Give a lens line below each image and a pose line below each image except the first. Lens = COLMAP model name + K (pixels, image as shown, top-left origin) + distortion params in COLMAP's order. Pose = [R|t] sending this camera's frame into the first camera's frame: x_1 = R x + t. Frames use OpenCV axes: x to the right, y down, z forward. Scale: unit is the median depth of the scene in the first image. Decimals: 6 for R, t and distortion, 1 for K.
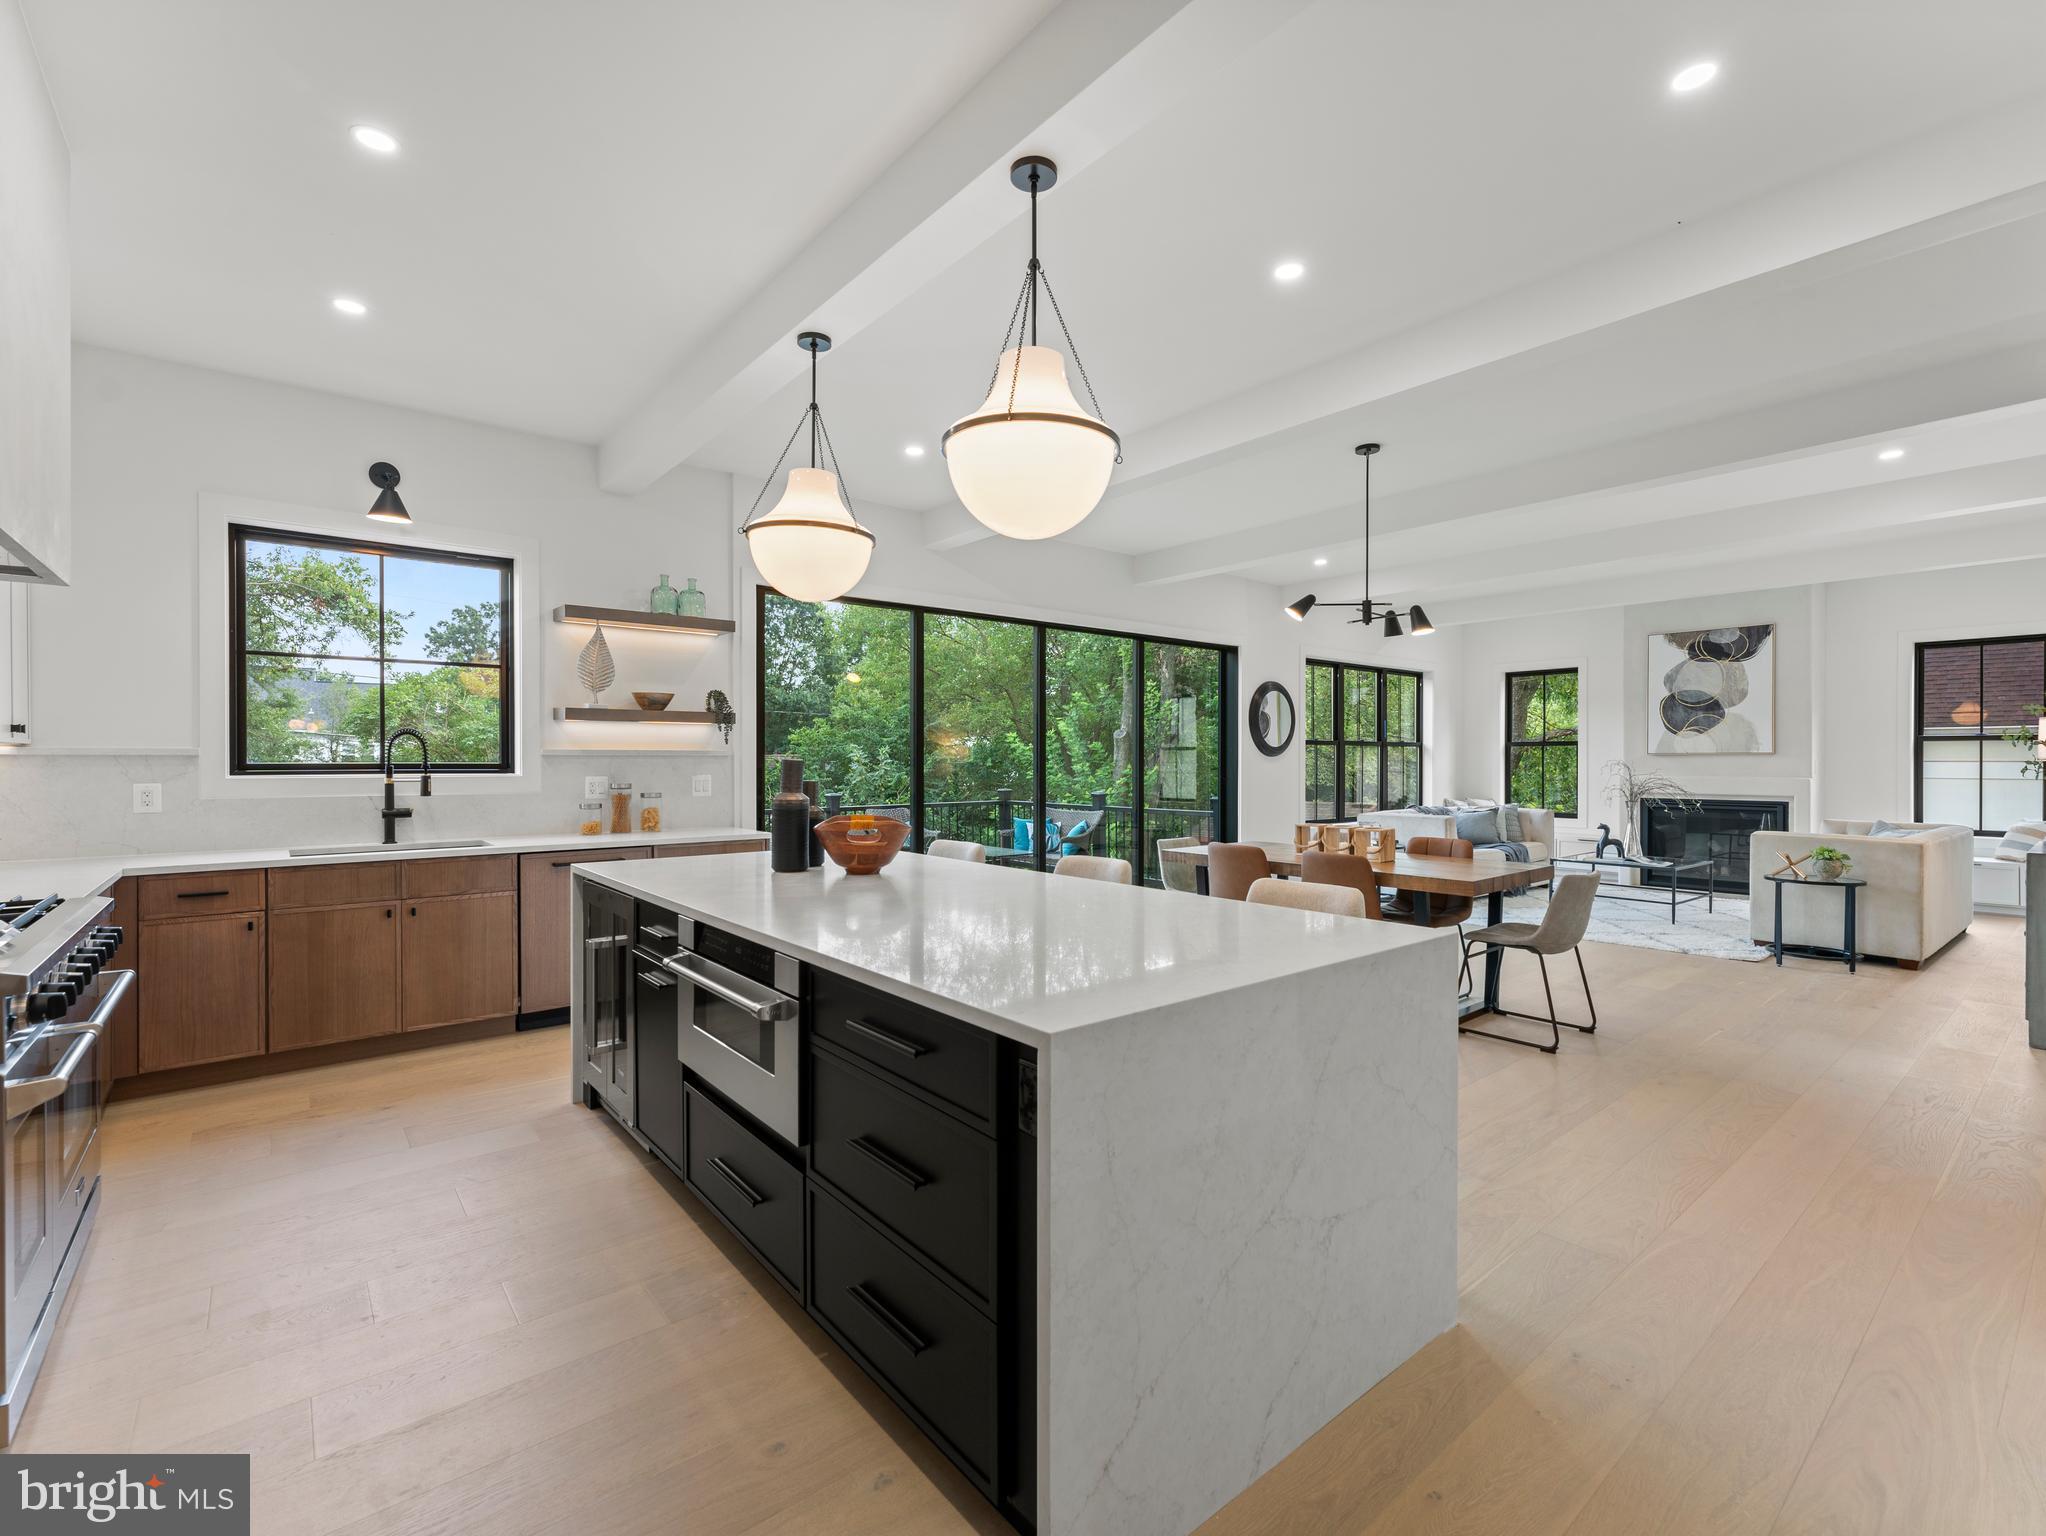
lens RADIAL K [[918.4, 0, 1022.8], [0, 918.4, 764.1], [0, 0, 1]] dist [0.002164, -0.000971]
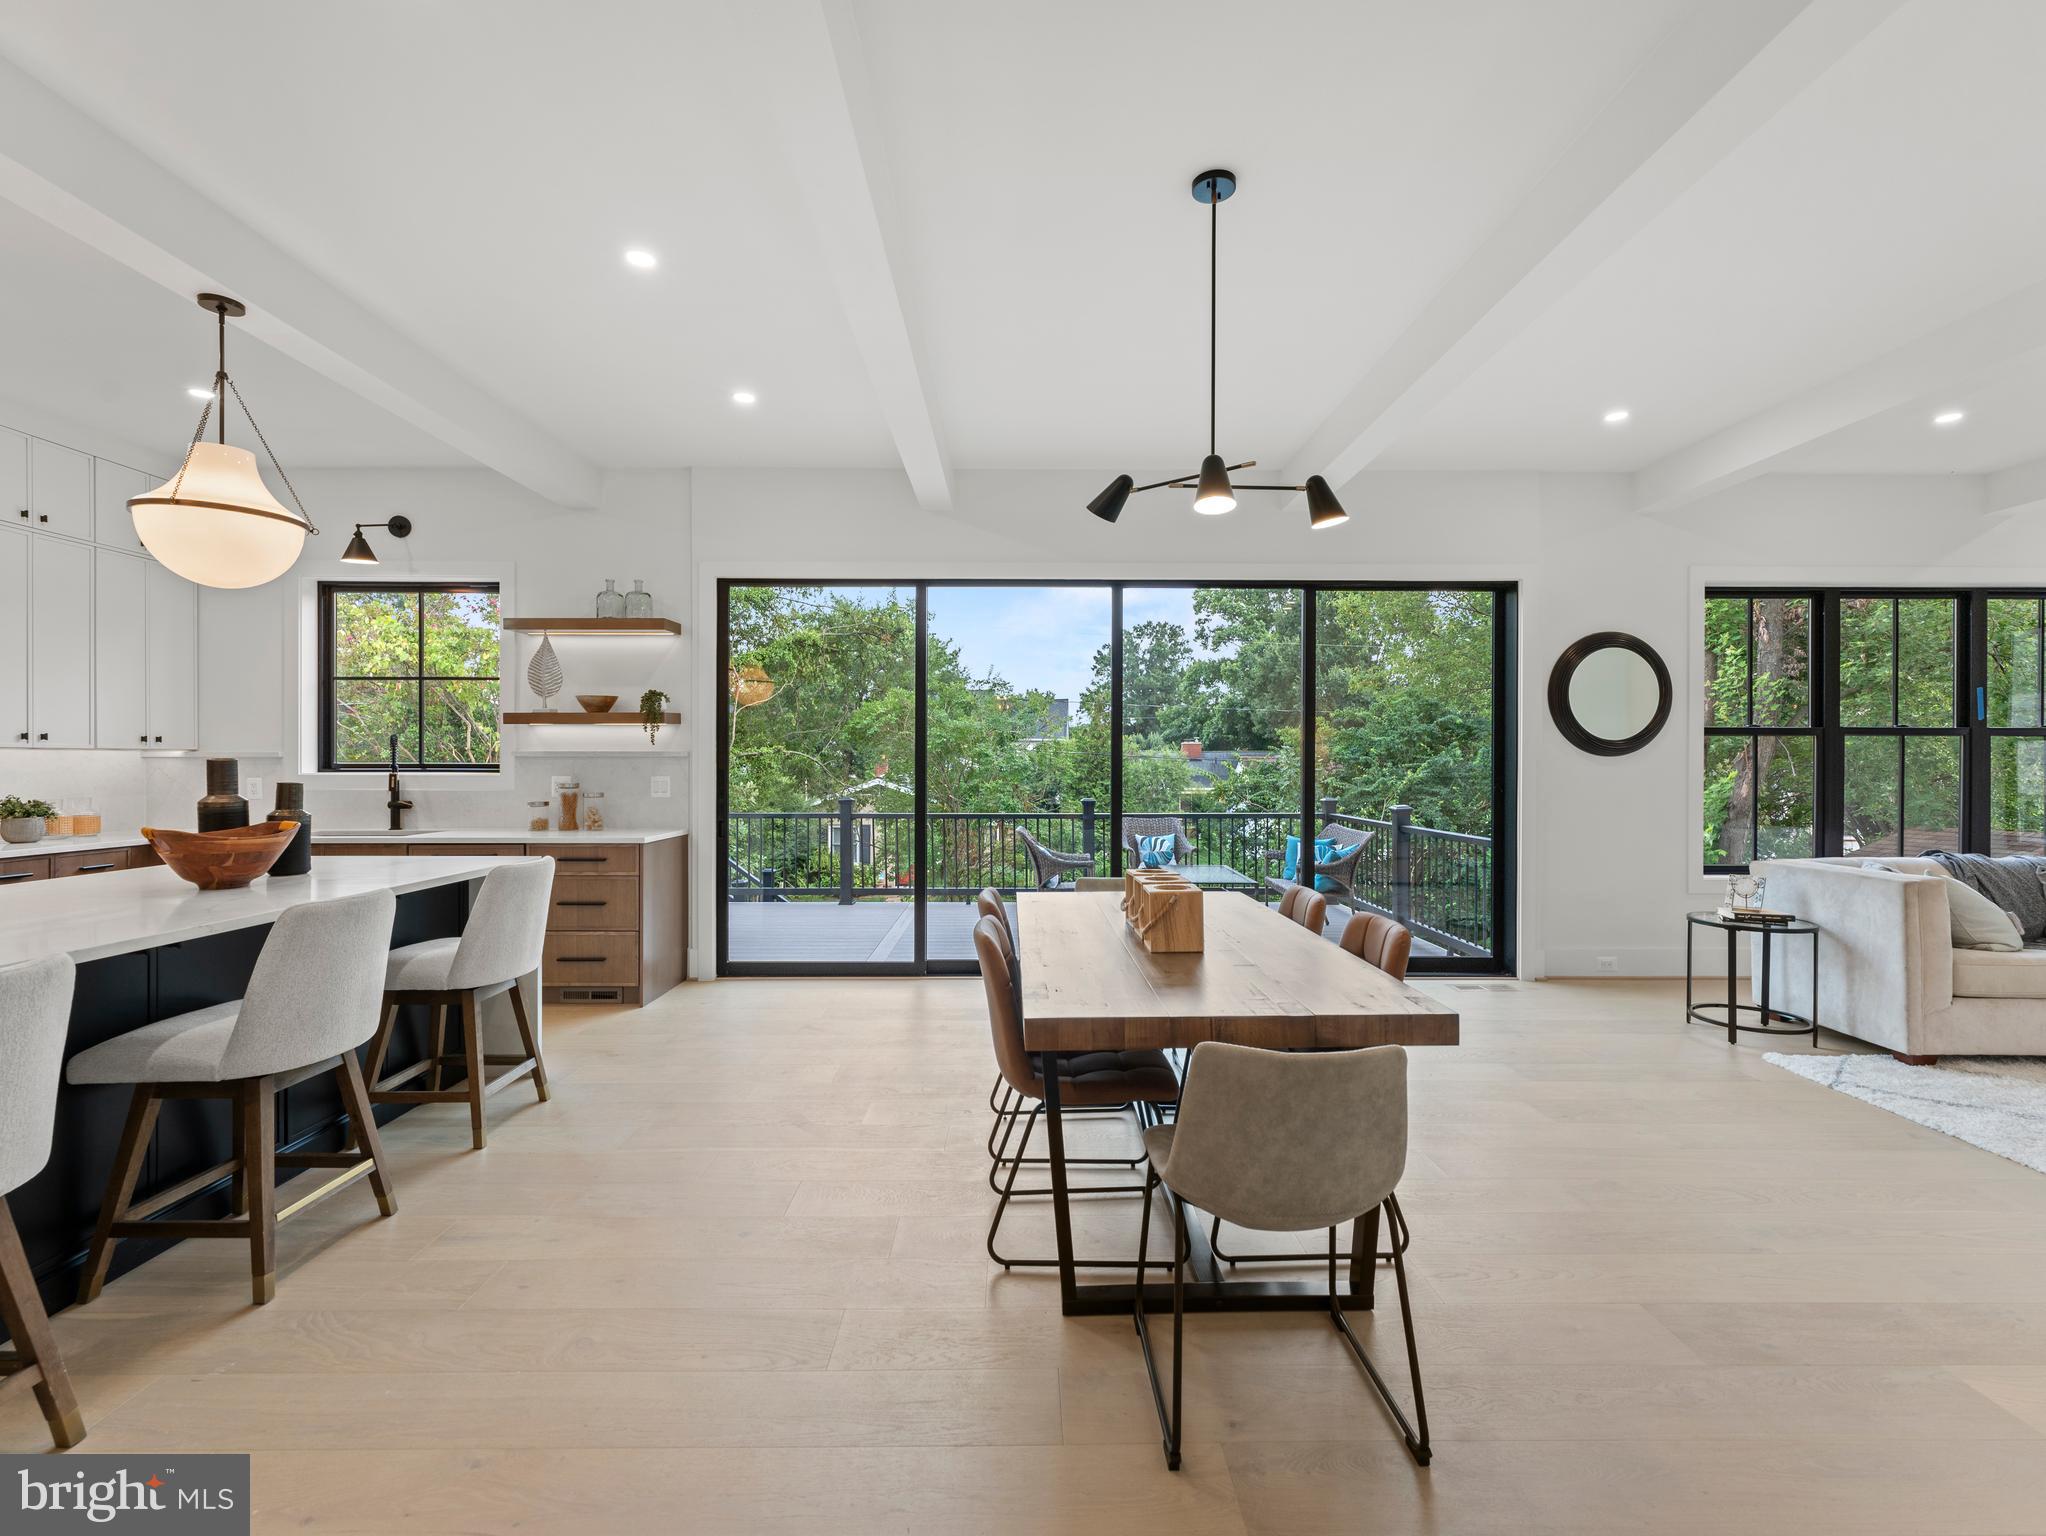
lens RADIAL K [[918.4, 0, 1029.6], [0, 918.4, 768.1], [0, 0, 1]] dist [0.002164, -0.000971]
pose [[0.776876, 0.004526, -0.629637, 0.651194], [-0.003746, 0.999990, 0.002566, -0.000875], [0.629642, 0.000366, 0.776885, 0.526551]]
